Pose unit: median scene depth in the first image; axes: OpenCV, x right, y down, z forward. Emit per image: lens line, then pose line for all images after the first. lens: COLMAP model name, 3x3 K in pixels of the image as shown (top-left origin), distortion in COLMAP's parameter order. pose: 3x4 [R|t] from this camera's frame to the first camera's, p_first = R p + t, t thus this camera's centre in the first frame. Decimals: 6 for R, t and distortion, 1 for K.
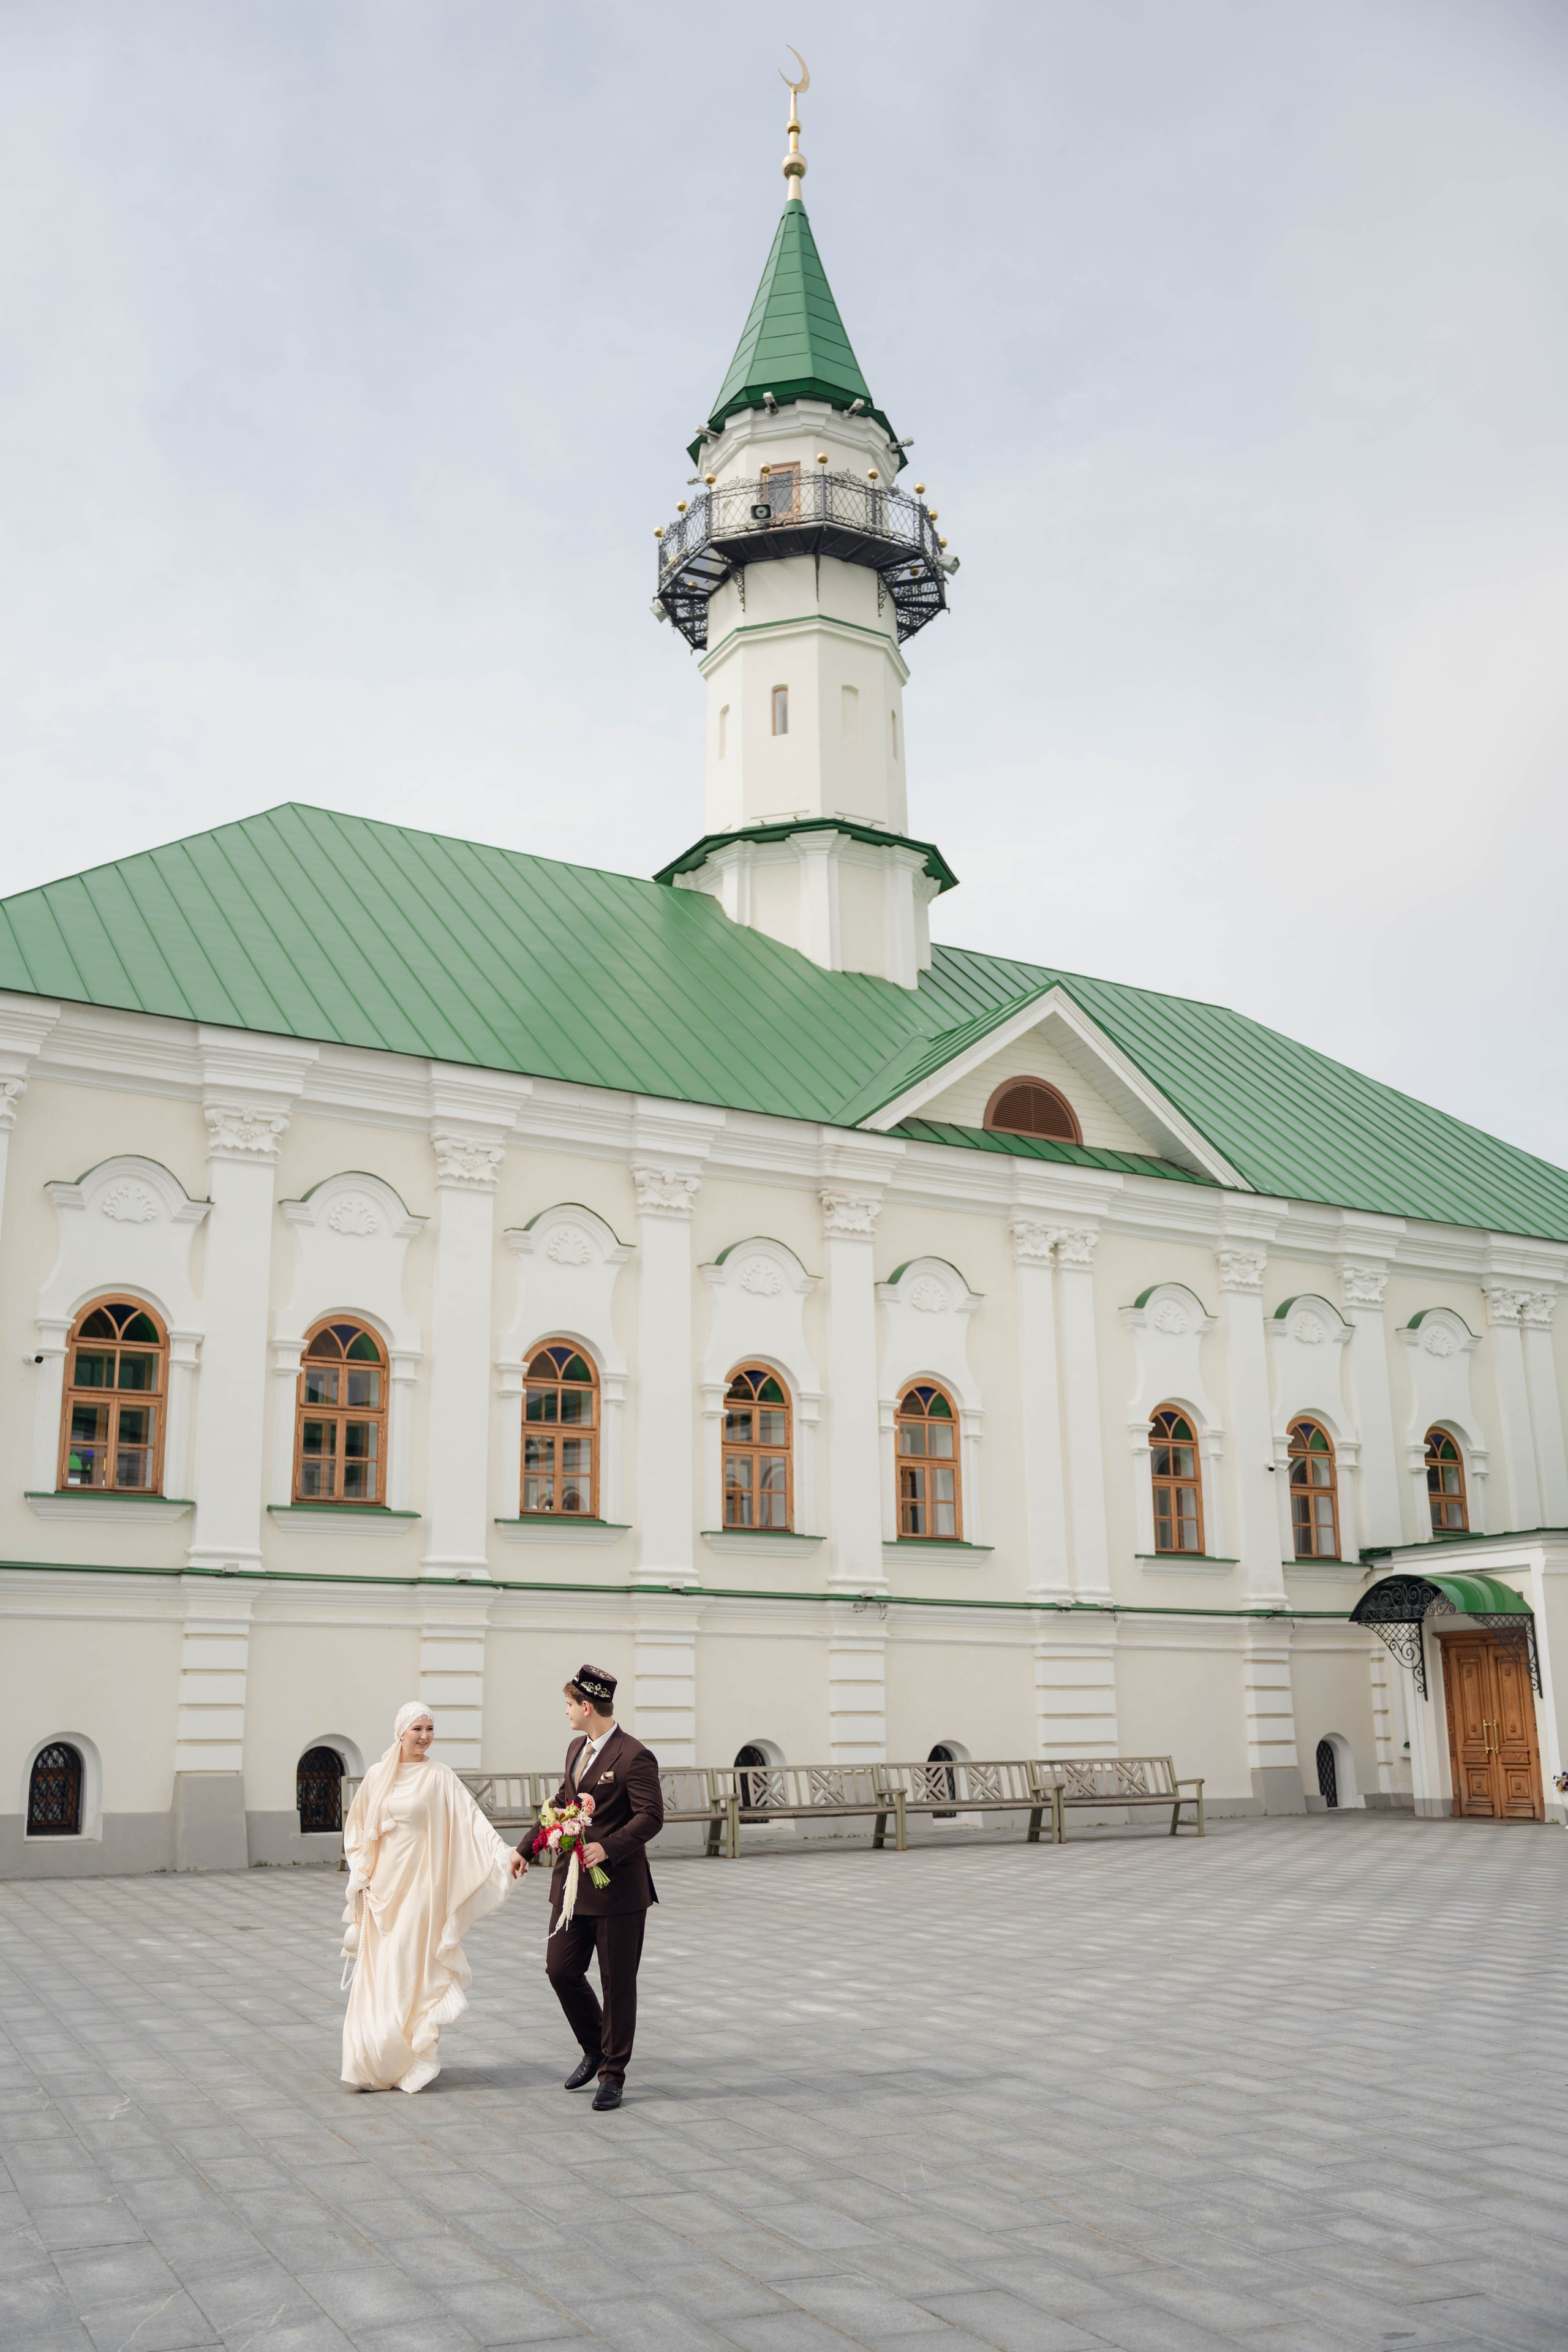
lens RADIAL K [[2207.7, 0, 747.9], [0, 2207.7, 1181.6], [0, 0, 1]] dist [0.000025, 0.000000]
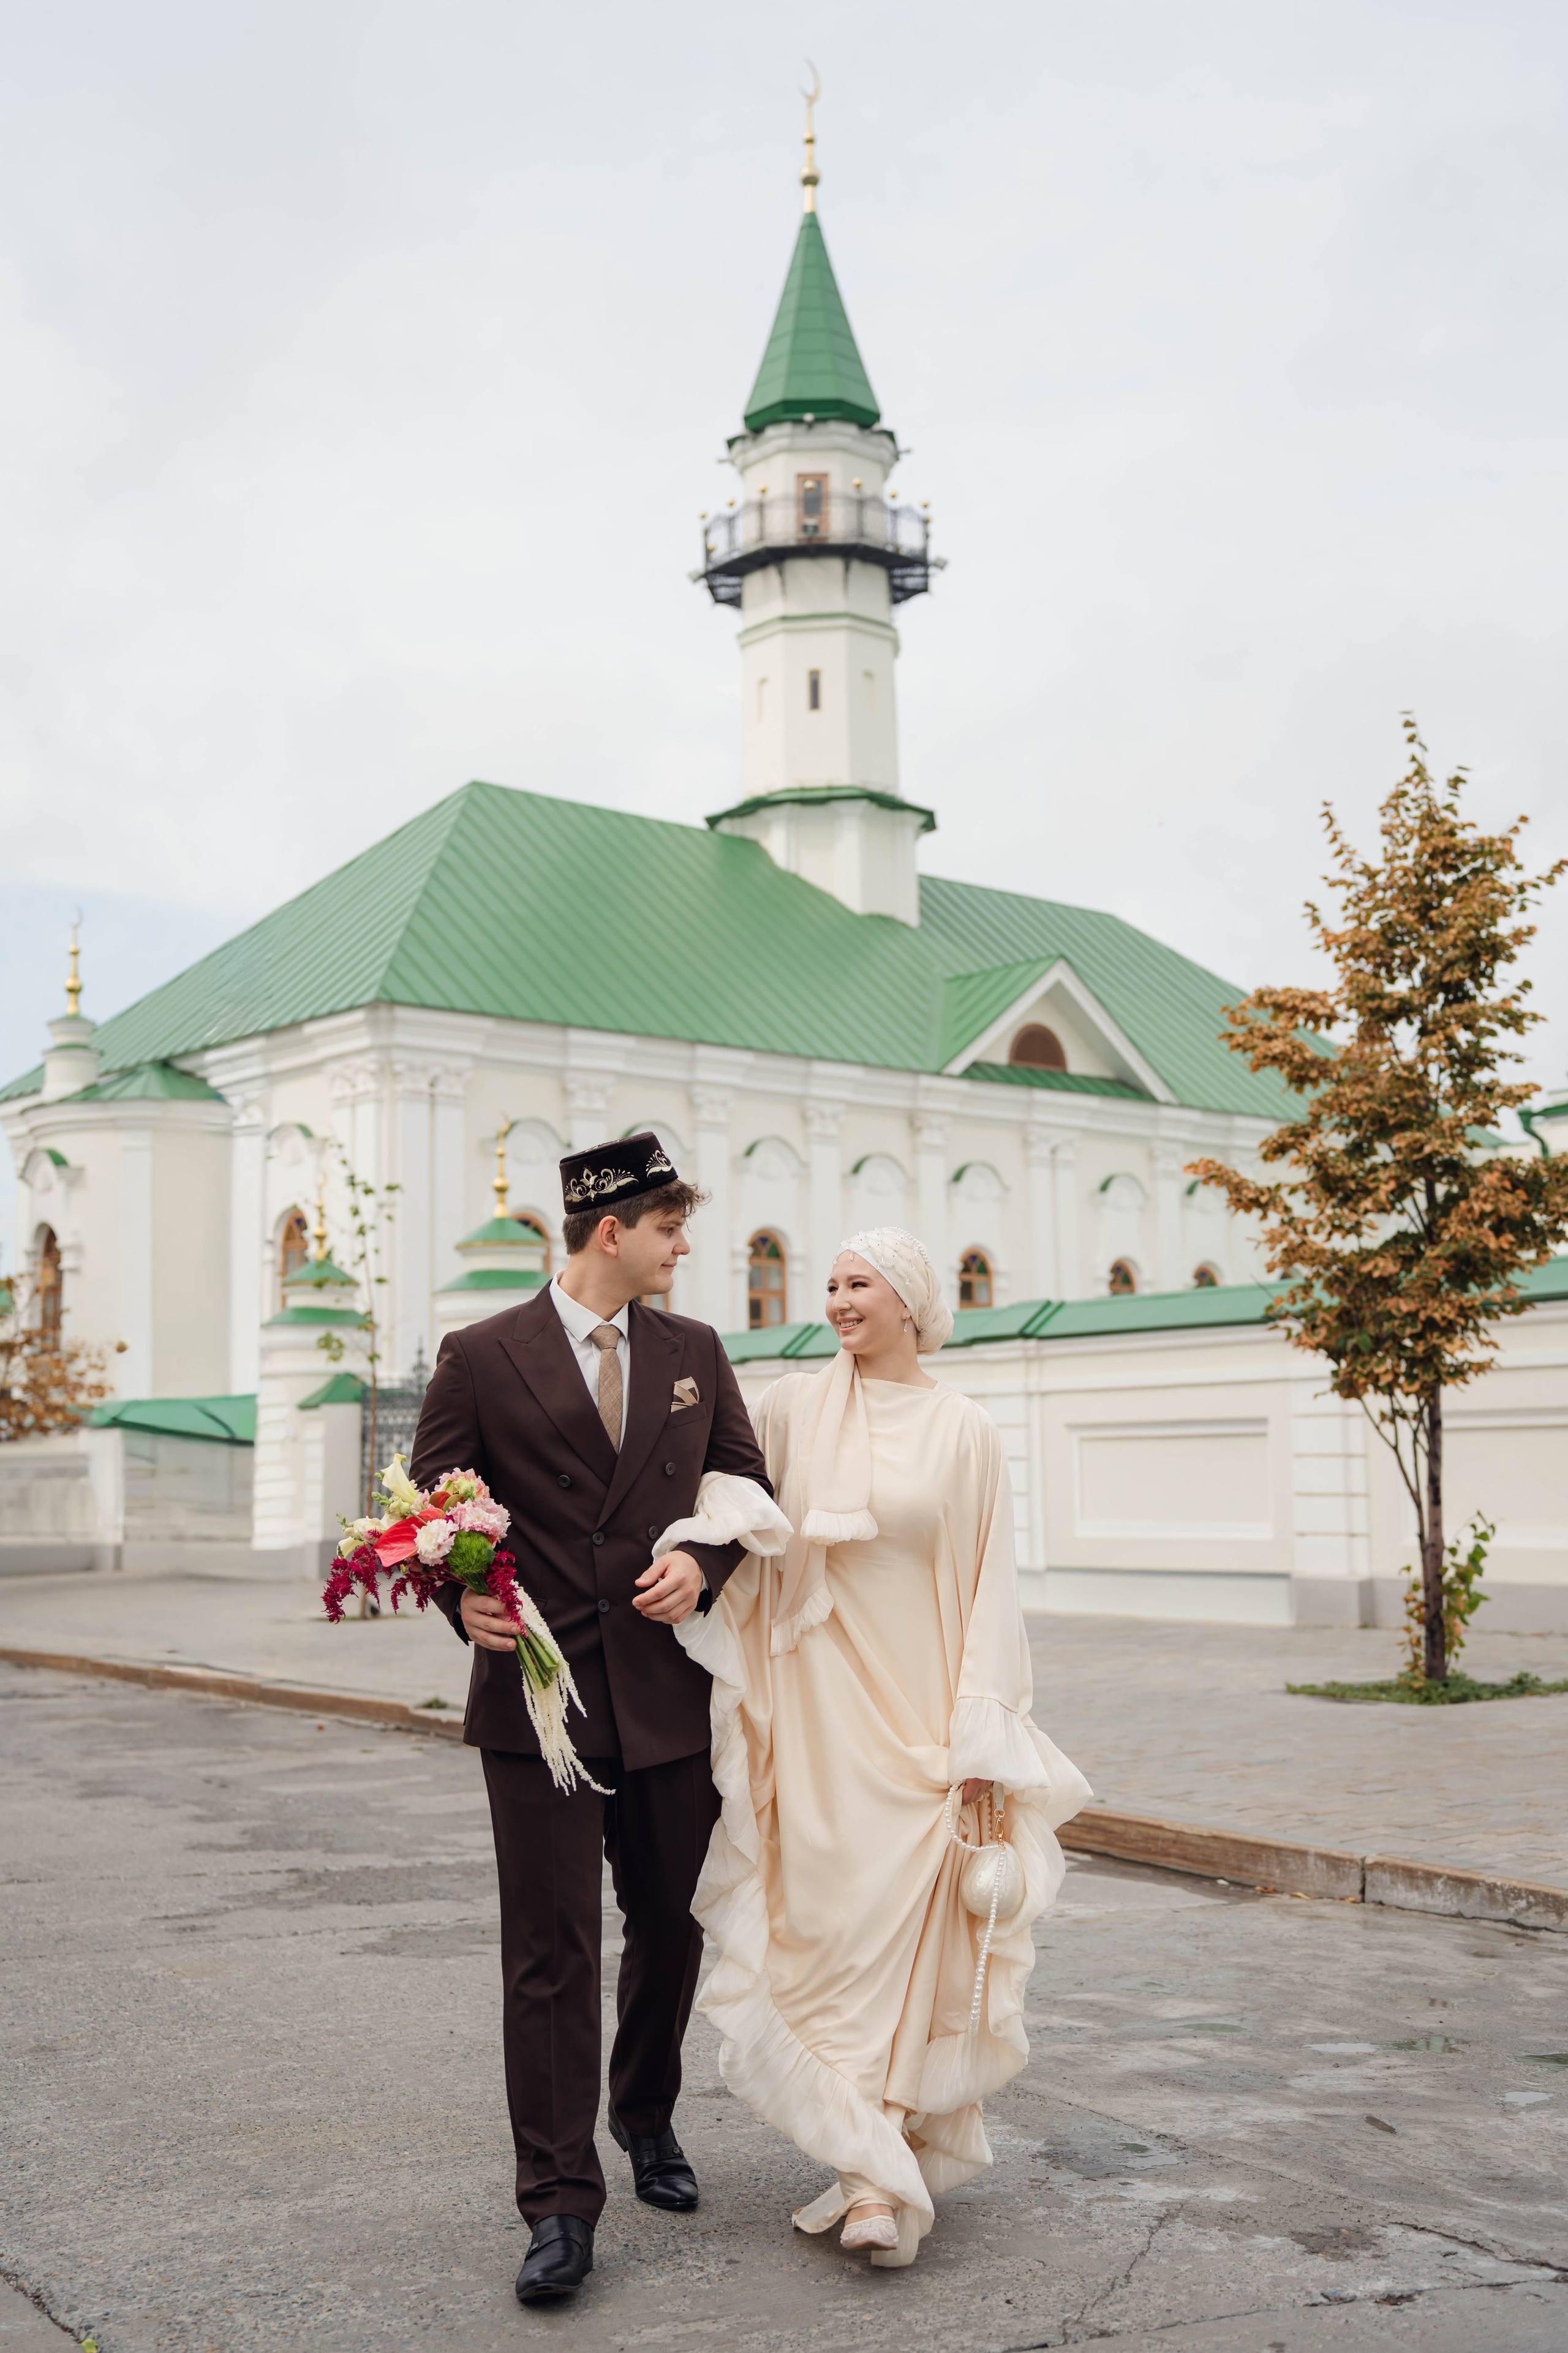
lens RADIAL K [[2721.9, 0, 769.2], [0, 2721.9, 1163.7], [0, 0, 1]] dist [0.094166, 0.000000]
pose [[0.977769, 0.015675, 0.209100, -0.358559], [-0.042820, 0.991114, 0.125931, -0.155109], [-0.205269, -0.132085, 0.969752, -0.570007]]
